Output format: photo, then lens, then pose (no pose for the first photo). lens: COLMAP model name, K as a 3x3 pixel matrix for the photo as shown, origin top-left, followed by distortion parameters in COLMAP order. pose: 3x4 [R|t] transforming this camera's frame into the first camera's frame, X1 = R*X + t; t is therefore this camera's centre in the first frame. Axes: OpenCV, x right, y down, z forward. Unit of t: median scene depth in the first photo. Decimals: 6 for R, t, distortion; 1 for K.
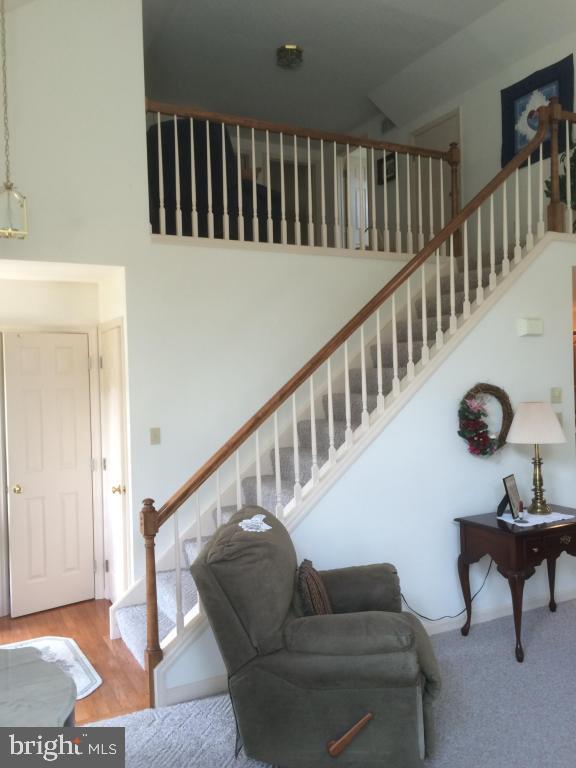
lens RADIAL K [[652.9, 0, 287.3], [0, 652.9, 382.2], [0, 0, 1]] dist [0.053185, -0.043025]
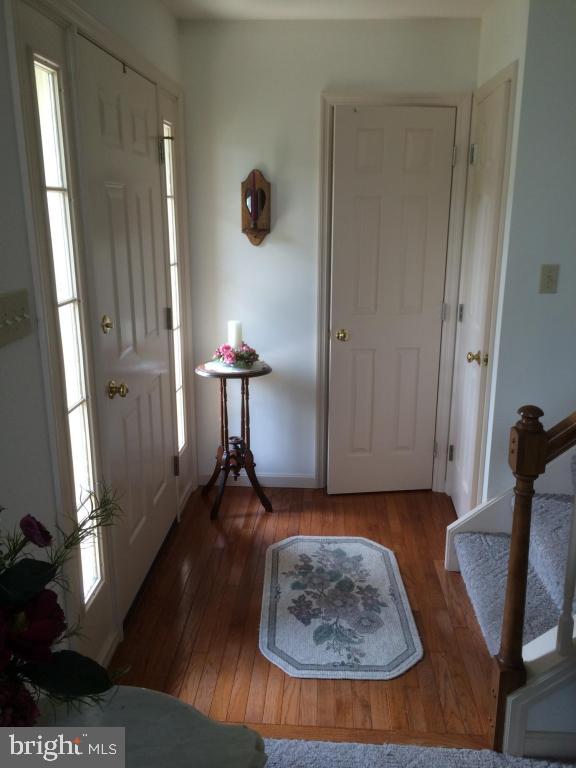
lens RADIAL K [[652.9, 0, 289.1], [0, 652.9, 380.4], [0, 0, 1]] dist [0.053185, -0.043025]
pose [[0.855021, 0.158630, -0.493737, -0.097669], [-0.029792, 0.965521, 0.258615, 0.025219], [0.517737, -0.206412, 0.830267, 0.379693]]
